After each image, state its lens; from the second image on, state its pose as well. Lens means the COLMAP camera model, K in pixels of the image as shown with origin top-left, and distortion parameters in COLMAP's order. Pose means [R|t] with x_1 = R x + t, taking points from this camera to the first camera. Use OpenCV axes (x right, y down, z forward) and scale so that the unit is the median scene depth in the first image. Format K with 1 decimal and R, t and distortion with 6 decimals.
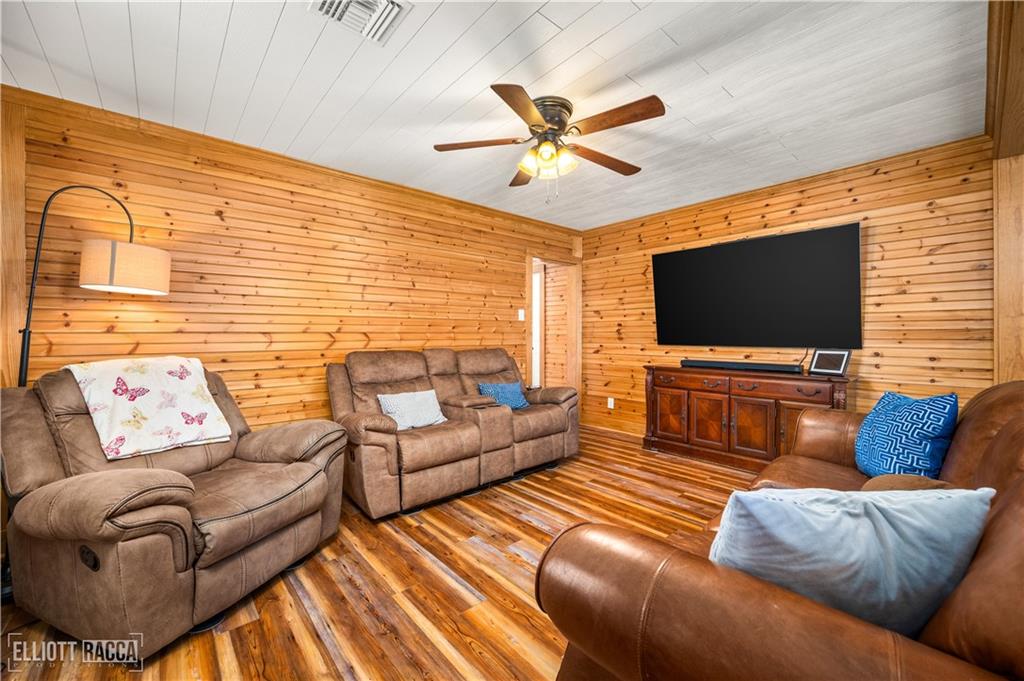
lens RADIAL K [[406.3, 0, 513.0], [0, 406.3, 338.7], [0, 0, 1]] dist [-0.009655, -0.000207]
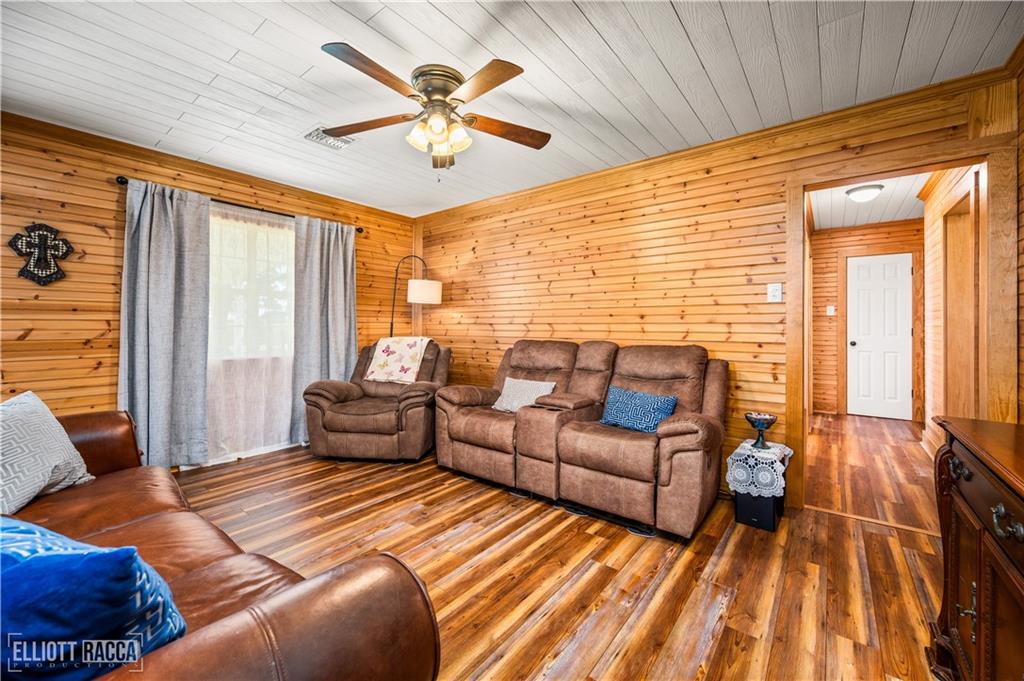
lens RADIAL K [[406.3, 0, 510.4], [0, 406.3, 326.2], [0, 0, 1]] dist [-0.009655, -0.000207]
pose [[0.185838, 0.003685, -0.982573, 0.837619], [-0.012374, 0.999922, 0.001409, -0.009832], [0.982502, 0.011897, 0.185870, 0.818440]]
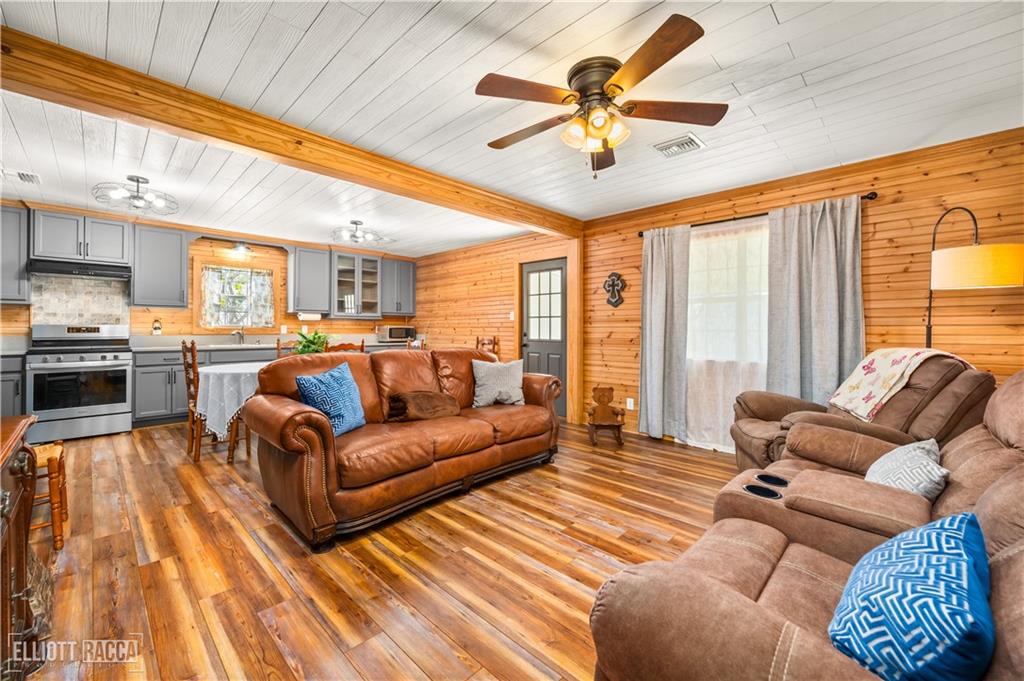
lens RADIAL K [[406.3, 0, 512.5], [0, 406.3, 324.8], [0, 0, 1]] dist [-0.009655, -0.000207]
pose [[-0.996470, -0.001392, -0.083937, 0.280210], [-0.001151, 0.999995, -0.002920, -0.012805], [0.083941, -0.002813, -0.996467, 1.540186]]
